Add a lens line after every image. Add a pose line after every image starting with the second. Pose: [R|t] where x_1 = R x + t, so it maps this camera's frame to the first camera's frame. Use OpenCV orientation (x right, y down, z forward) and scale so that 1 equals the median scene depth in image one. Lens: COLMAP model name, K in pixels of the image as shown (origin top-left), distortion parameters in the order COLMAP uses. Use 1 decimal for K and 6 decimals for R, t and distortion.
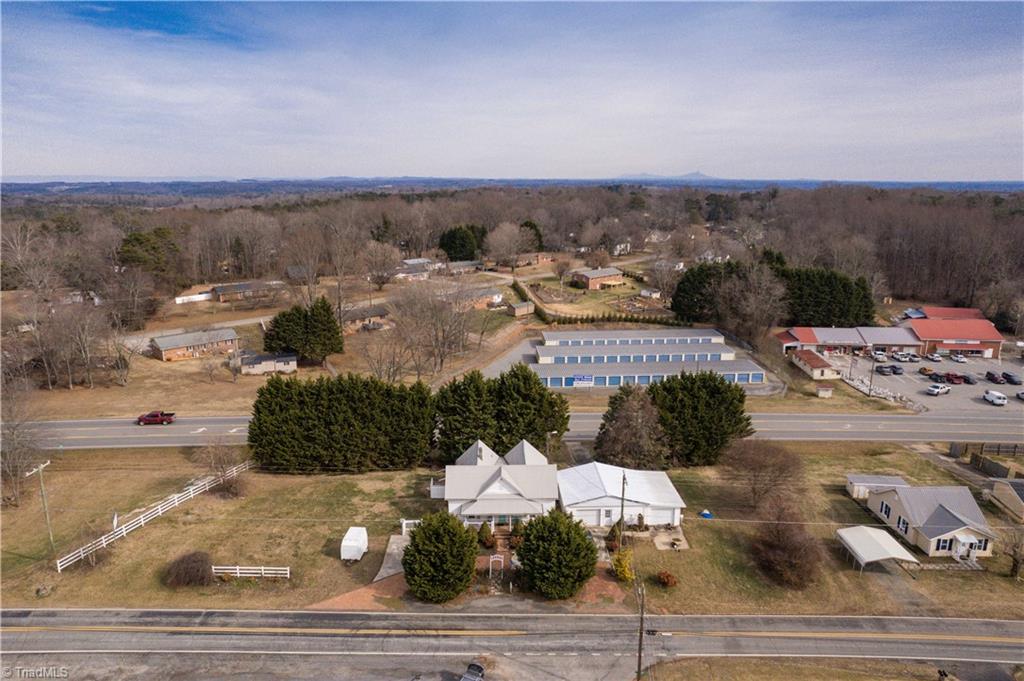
lens RADIAL K [[655.8, 0, 512.0], [0, 655.8, 340.5], [0, 0, 1]] dist [-0.067906, 0.056898]
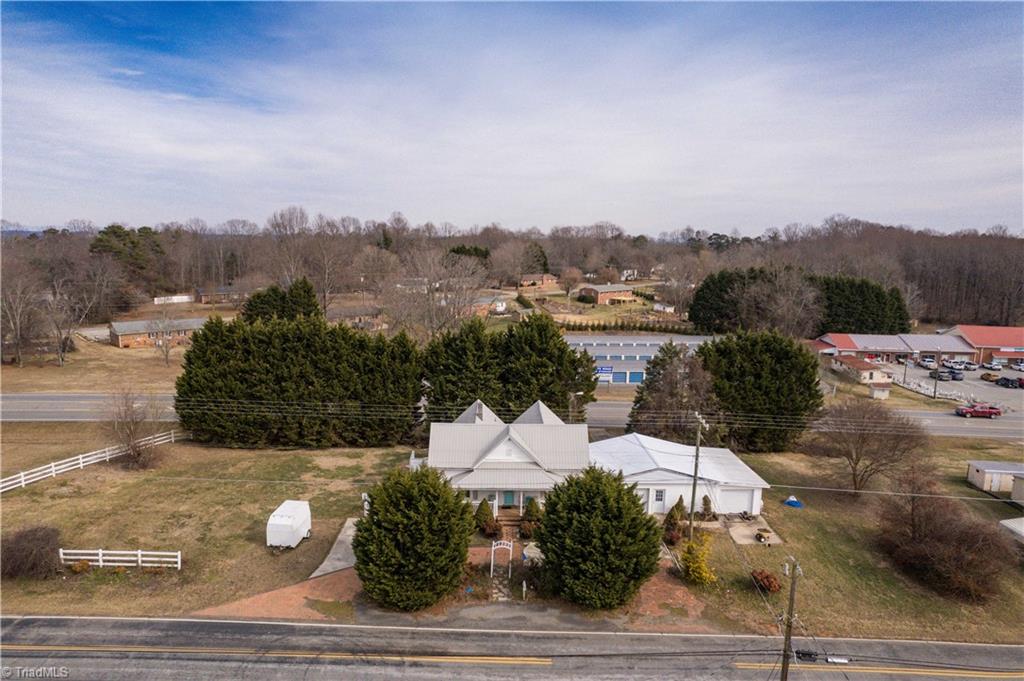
lens RADIAL K [[638.9, 0, 512.0], [0, 638.9, 340.5], [0, 0, 1]] dist [-0.082558, 0.079041]
pose [[0.999821, 0.018890, -0.000578, -0.014114], [-0.018880, 0.996999, -0.075074, 0.146482], [-0.000842, 0.075072, 0.997178, 0.292976]]
